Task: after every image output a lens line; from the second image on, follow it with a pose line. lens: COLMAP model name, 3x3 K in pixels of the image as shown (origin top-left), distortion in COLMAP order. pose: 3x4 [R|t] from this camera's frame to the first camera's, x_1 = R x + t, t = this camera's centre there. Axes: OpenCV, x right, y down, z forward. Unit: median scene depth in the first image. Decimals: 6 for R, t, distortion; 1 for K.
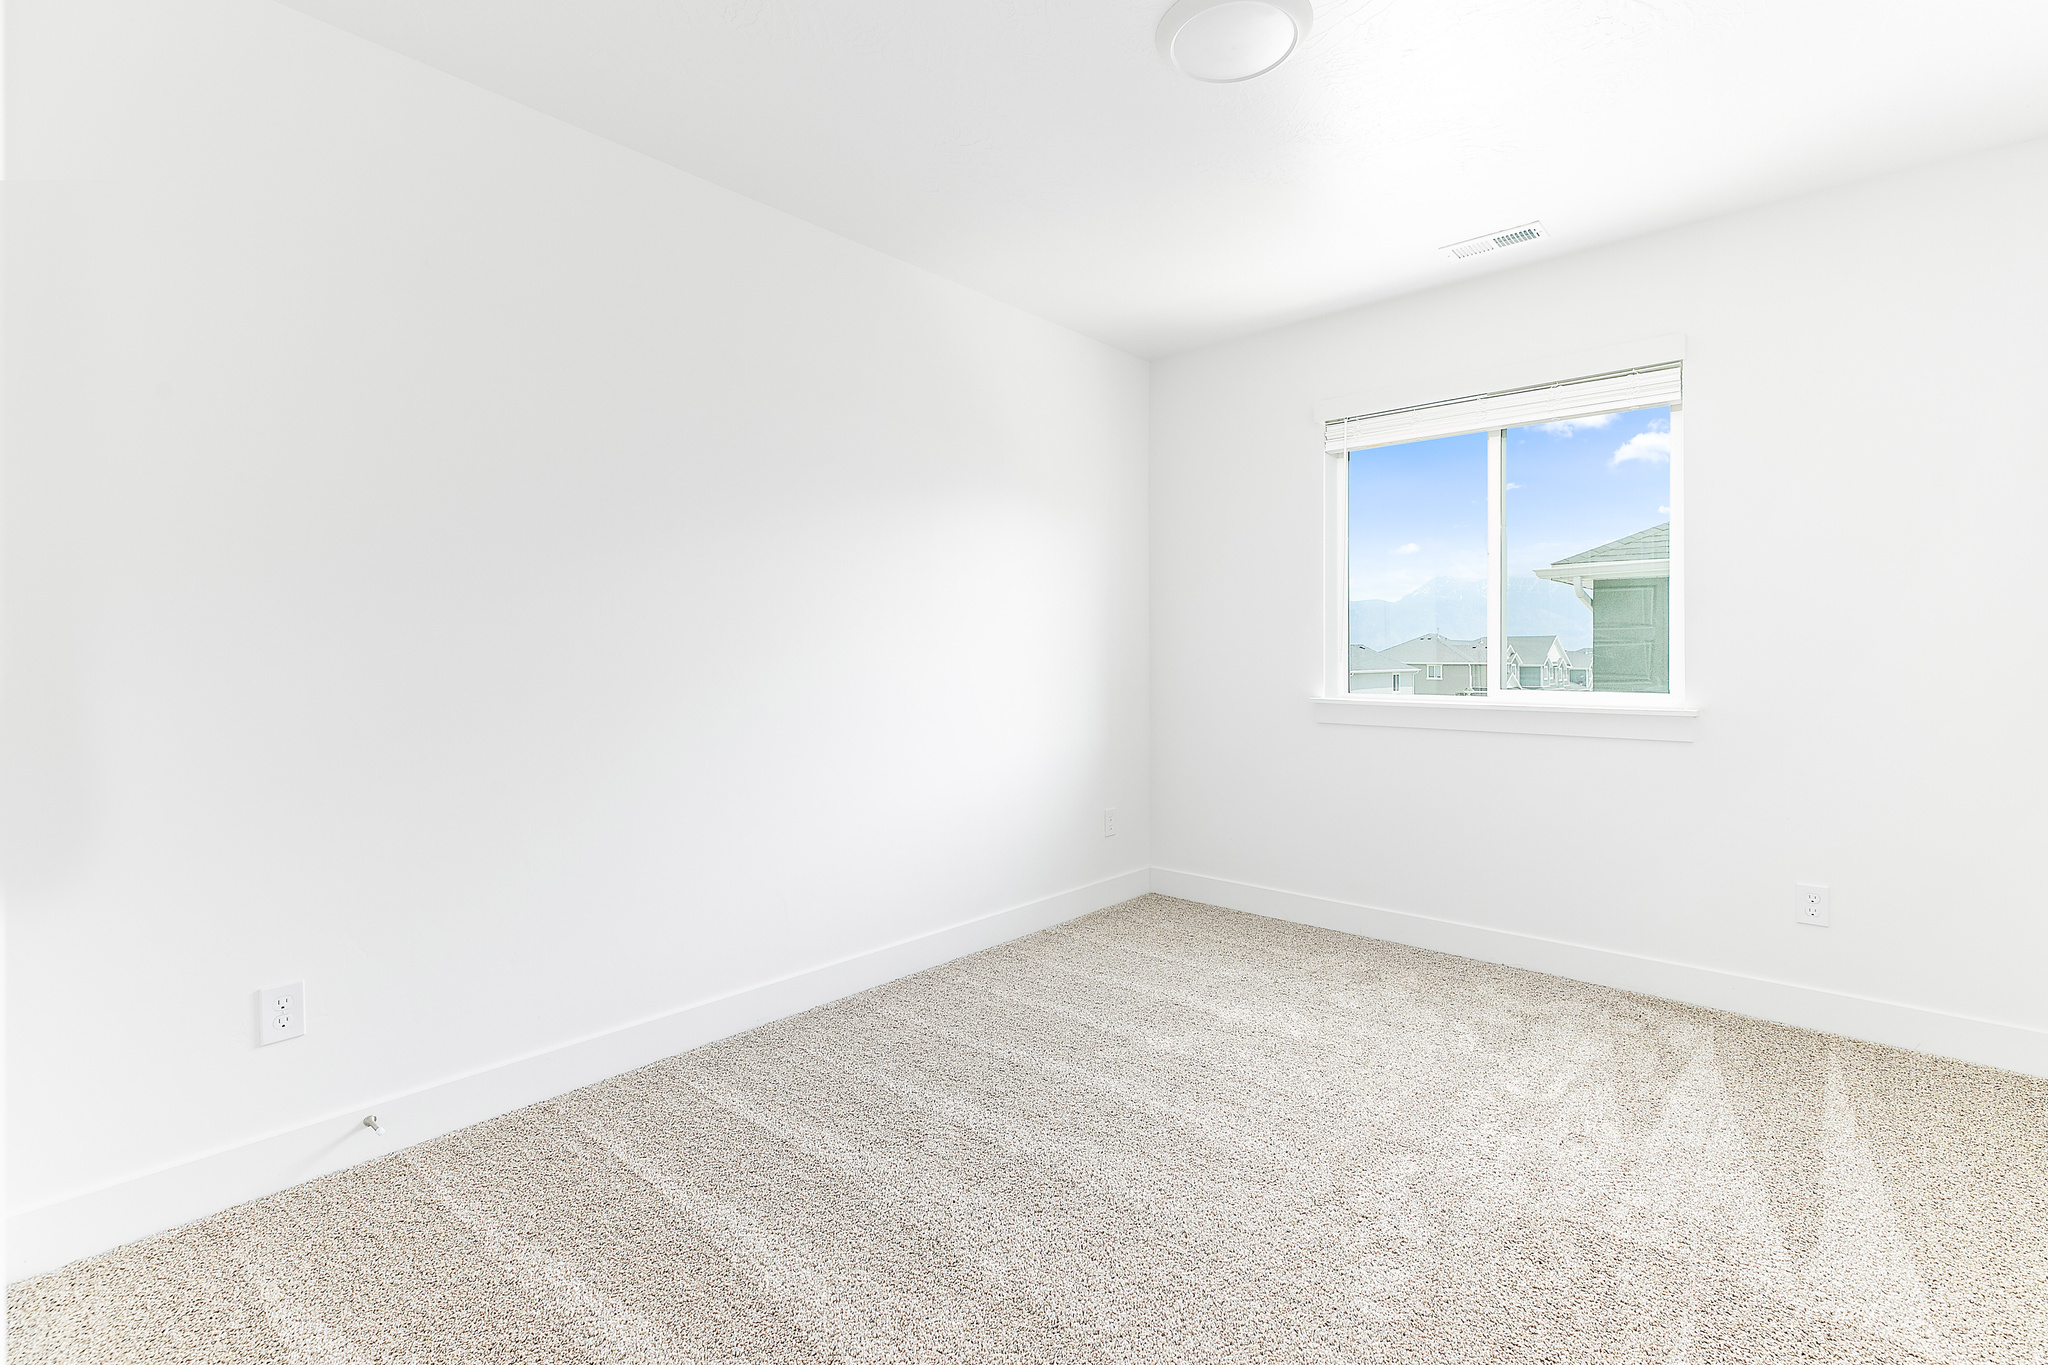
lens RADIAL K [[950.1, 0, 1025.5], [0, 950.1, 658.1], [0, 0, 1]] dist [0.000548, 0.000121]
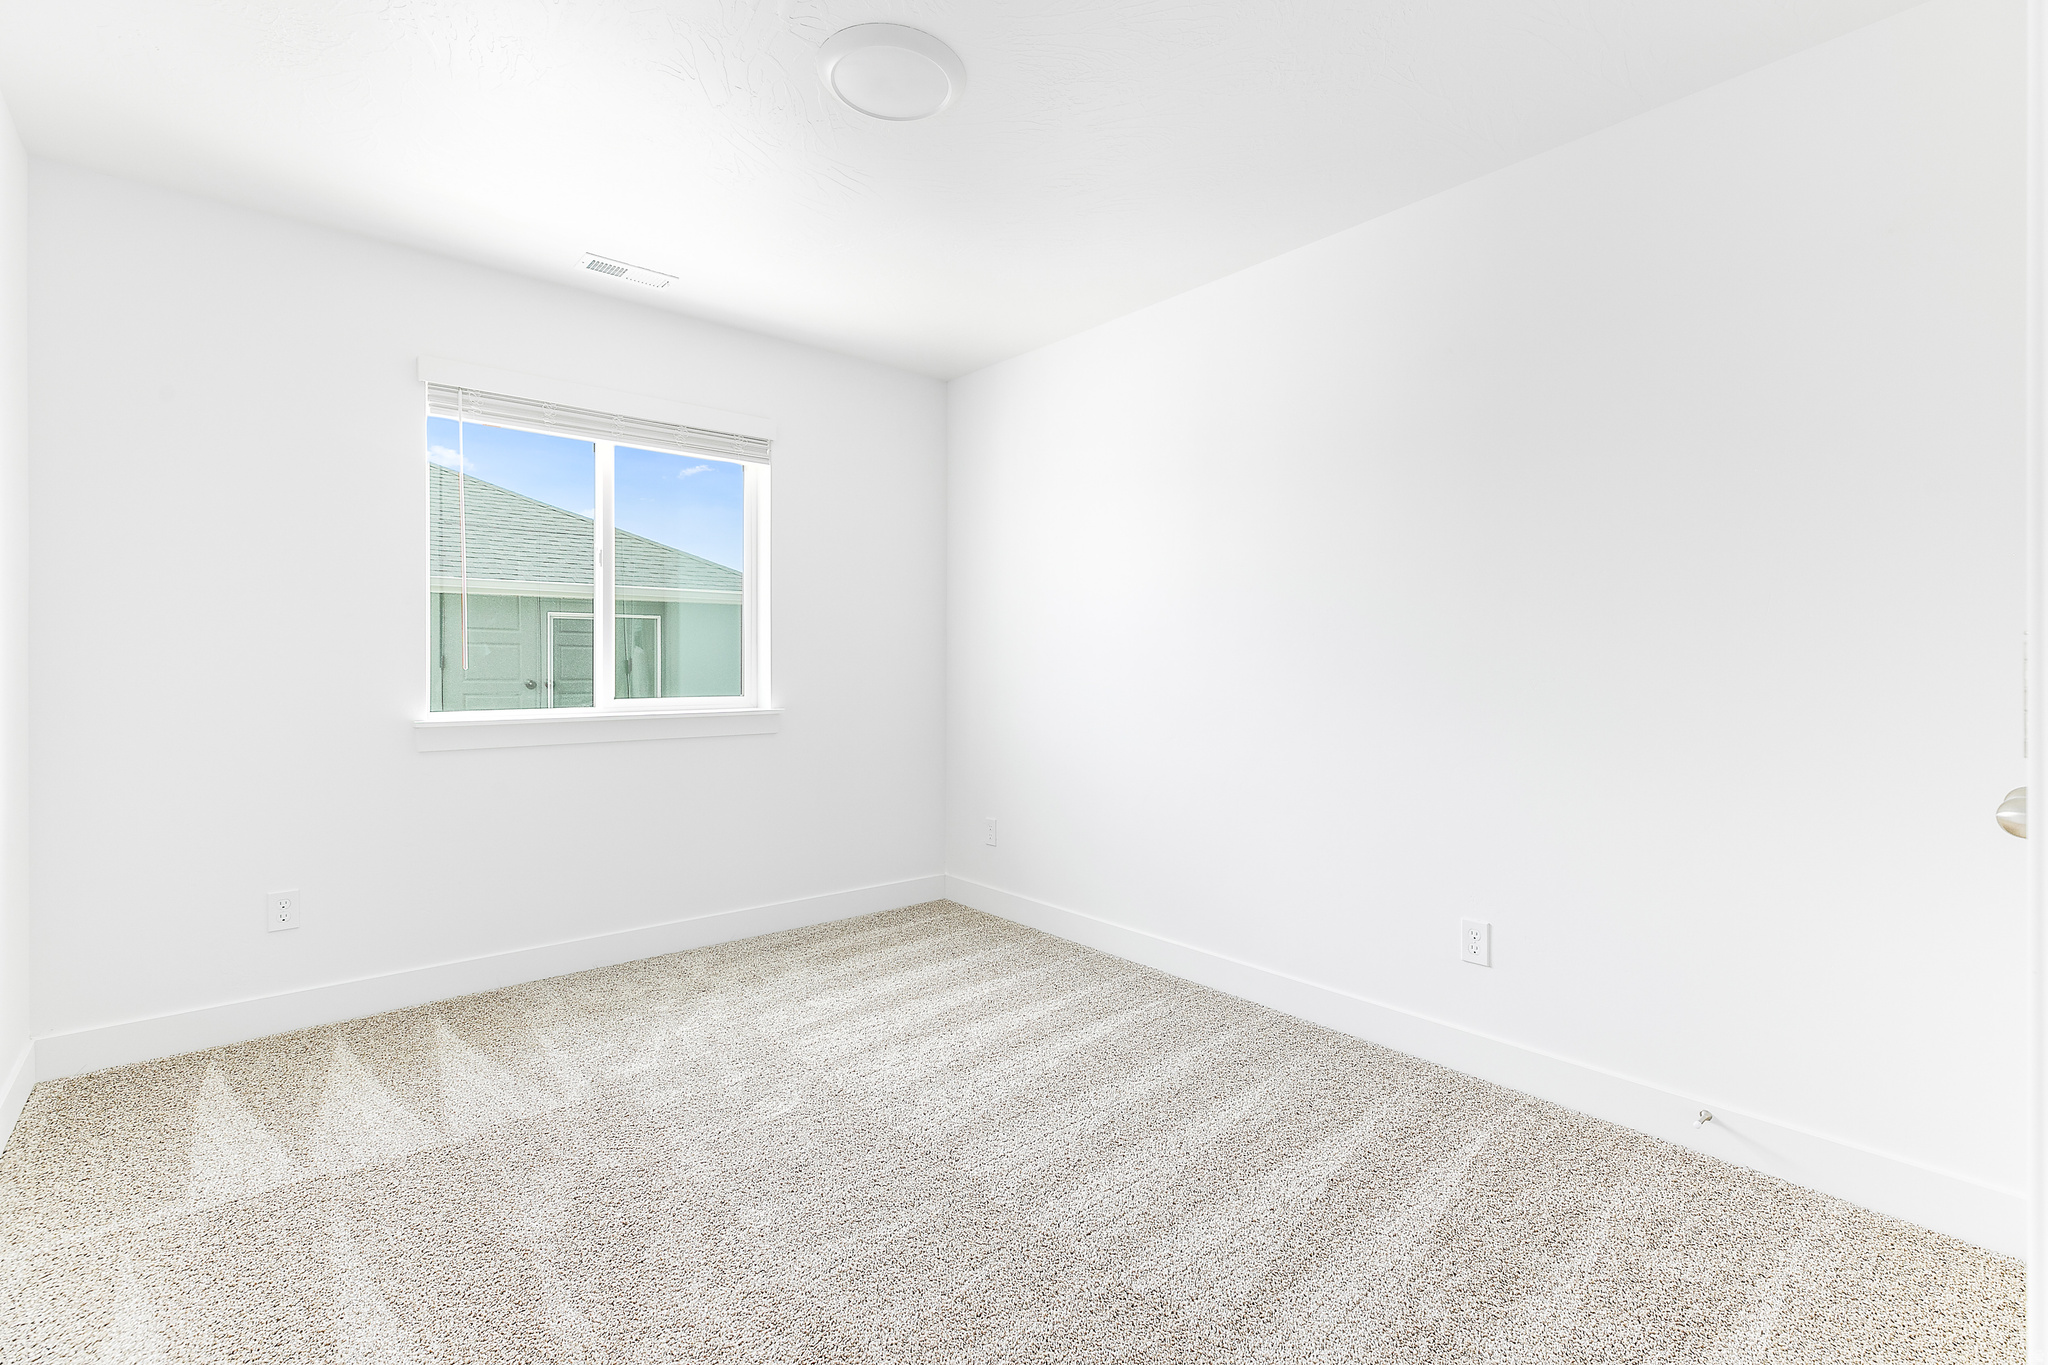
lens RADIAL K [[950.1, 0, 1025.5], [0, 950.1, 658.1], [0, 0, 1]] dist [0.000548, 0.000121]
pose [[0.156333, 0.002657, 0.987701, -0.451806], [0.008941, 0.999952, -0.004105, -0.004021], [-0.987664, 0.009473, 0.156302, 0.387207]]
